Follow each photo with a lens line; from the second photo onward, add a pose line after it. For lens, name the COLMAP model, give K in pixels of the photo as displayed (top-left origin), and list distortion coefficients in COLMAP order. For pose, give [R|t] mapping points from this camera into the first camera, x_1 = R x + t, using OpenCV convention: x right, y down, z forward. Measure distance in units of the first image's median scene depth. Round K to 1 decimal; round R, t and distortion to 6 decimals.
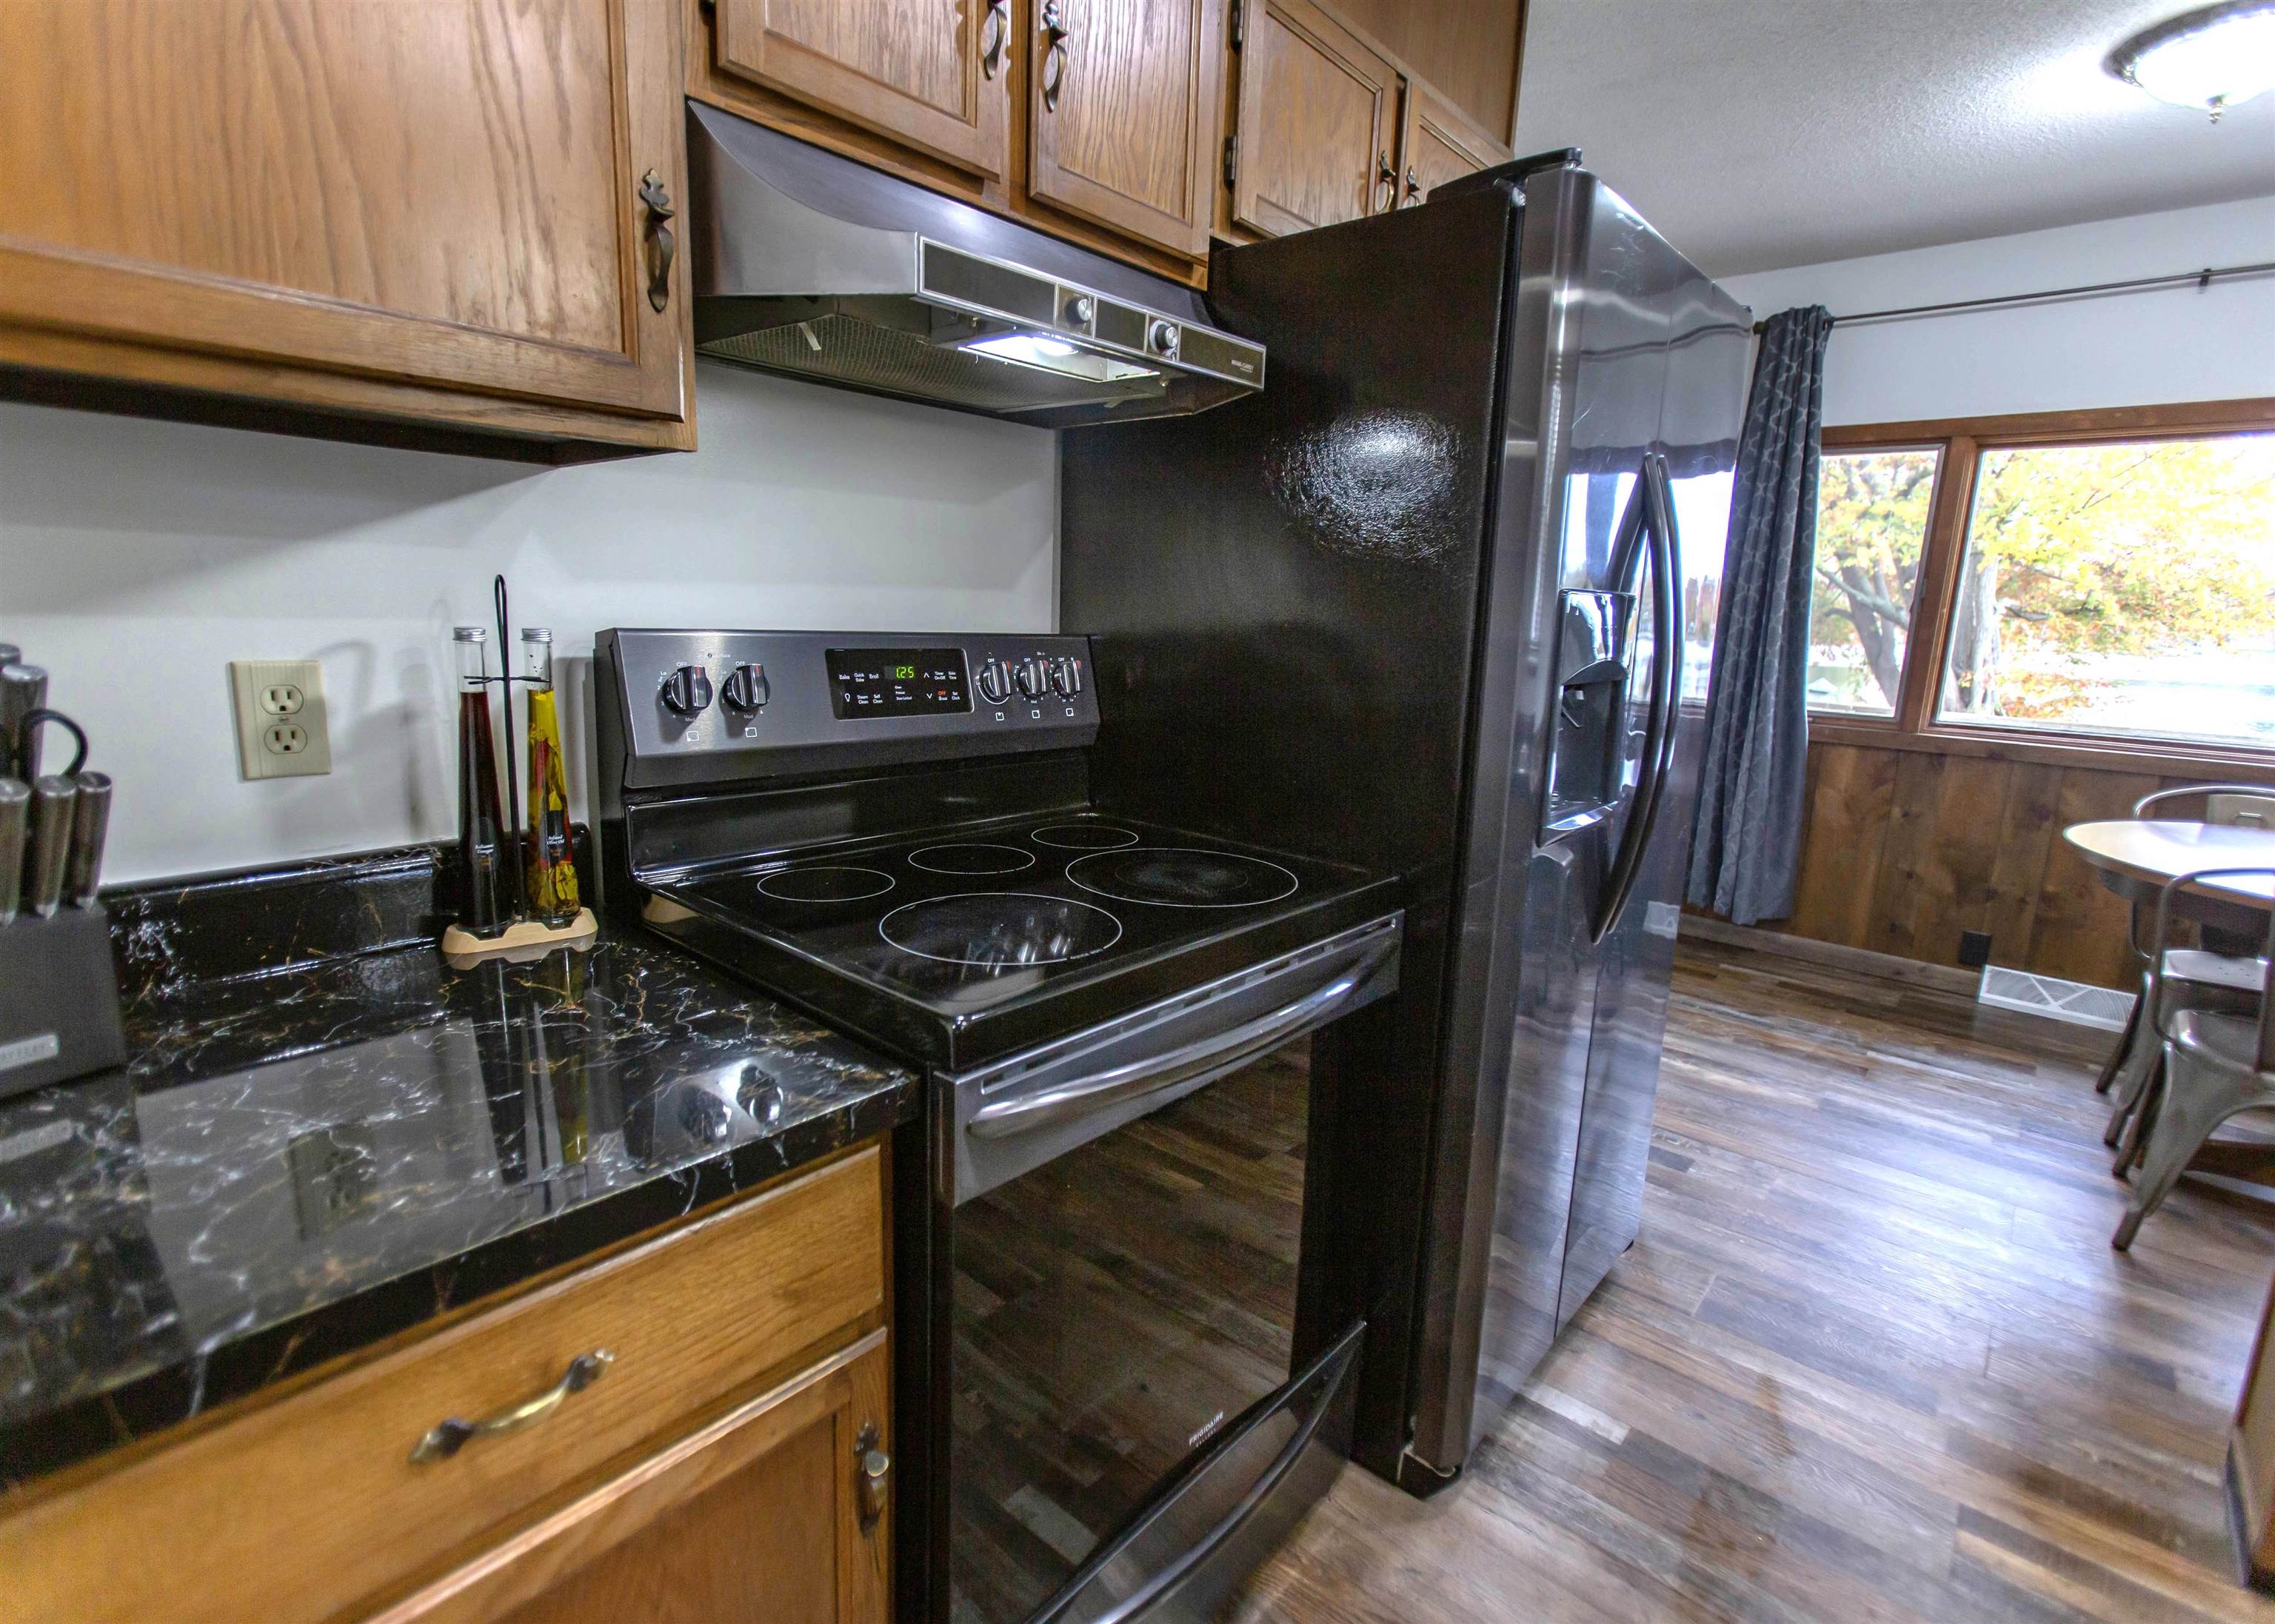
lens RADIAL K [[1088.4, 0, 1132.4], [0, 1088.4, 809.6], [0, 0, 1]] dist [-0.000320, 0.000528]
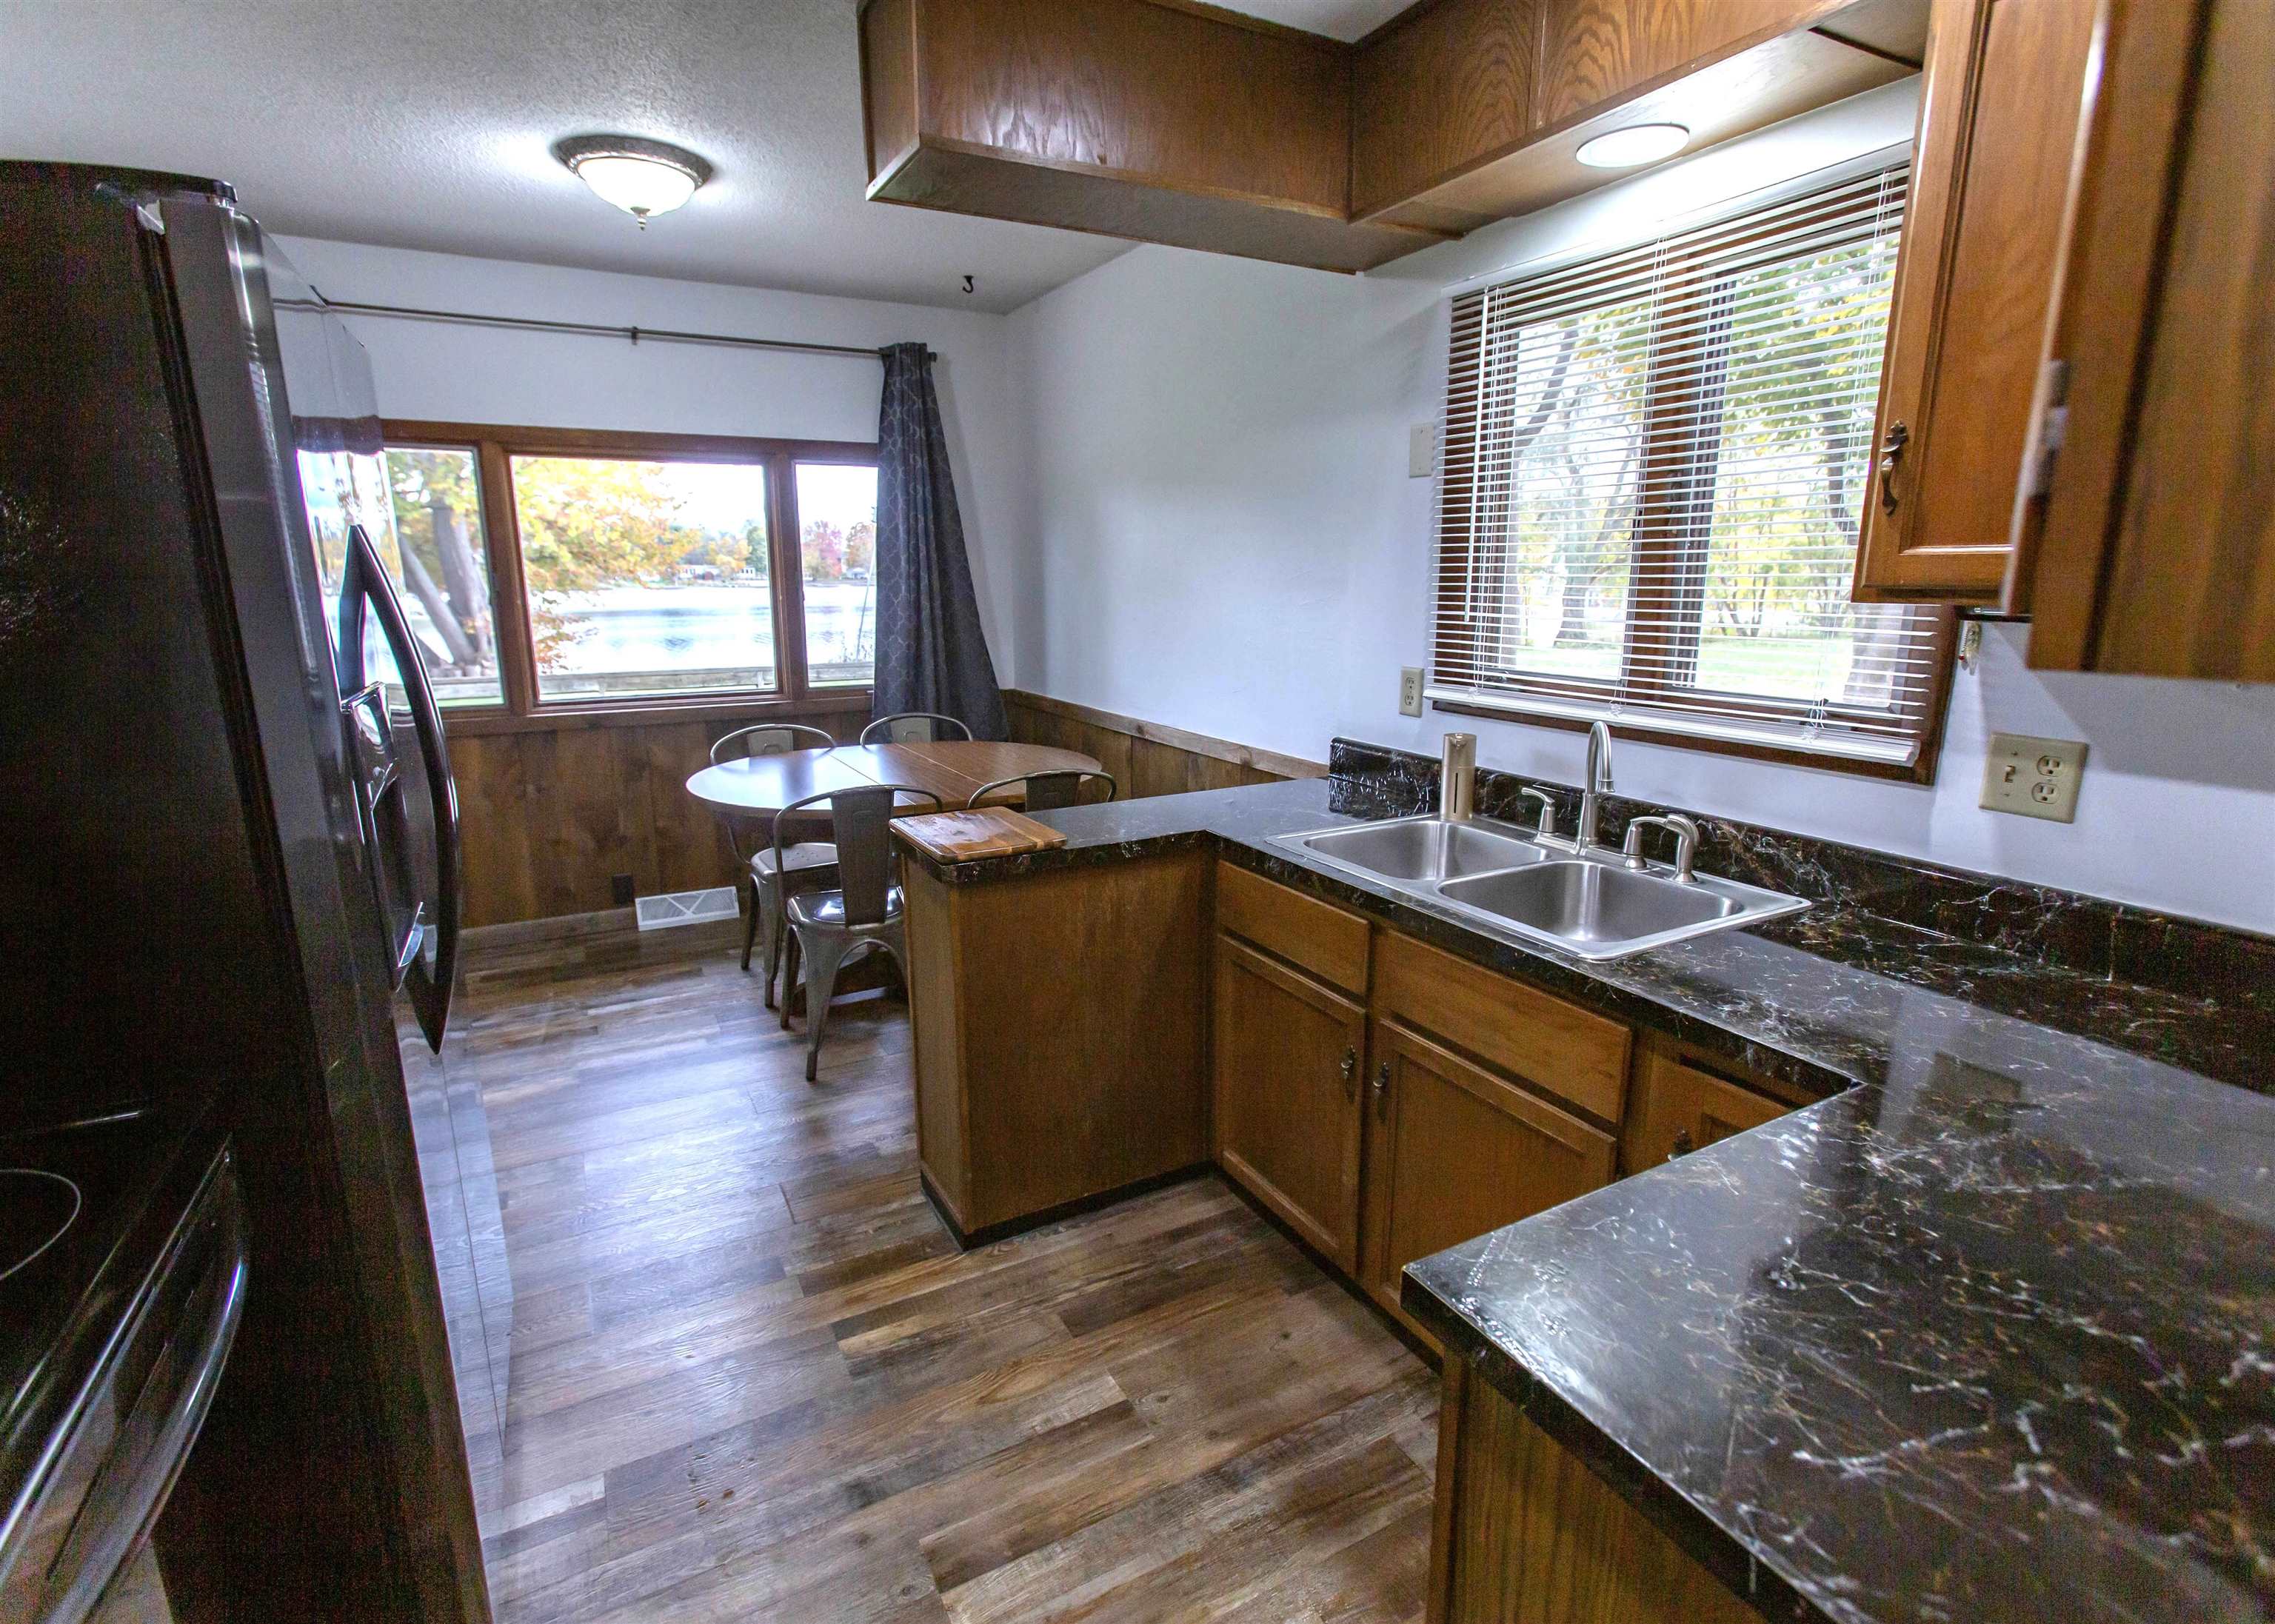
lens RADIAL K [[1088.4, 0, 1132.4], [0, 1088.4, 809.6], [0, 0, 1]] dist [-0.000320, 0.000528]
pose [[0.354857, -0.235834, 0.904687, -0.077076], [0.189219, 0.965753, 0.177533, -0.063801], [-0.915572, 0.108185, 0.387328, 0.039533]]
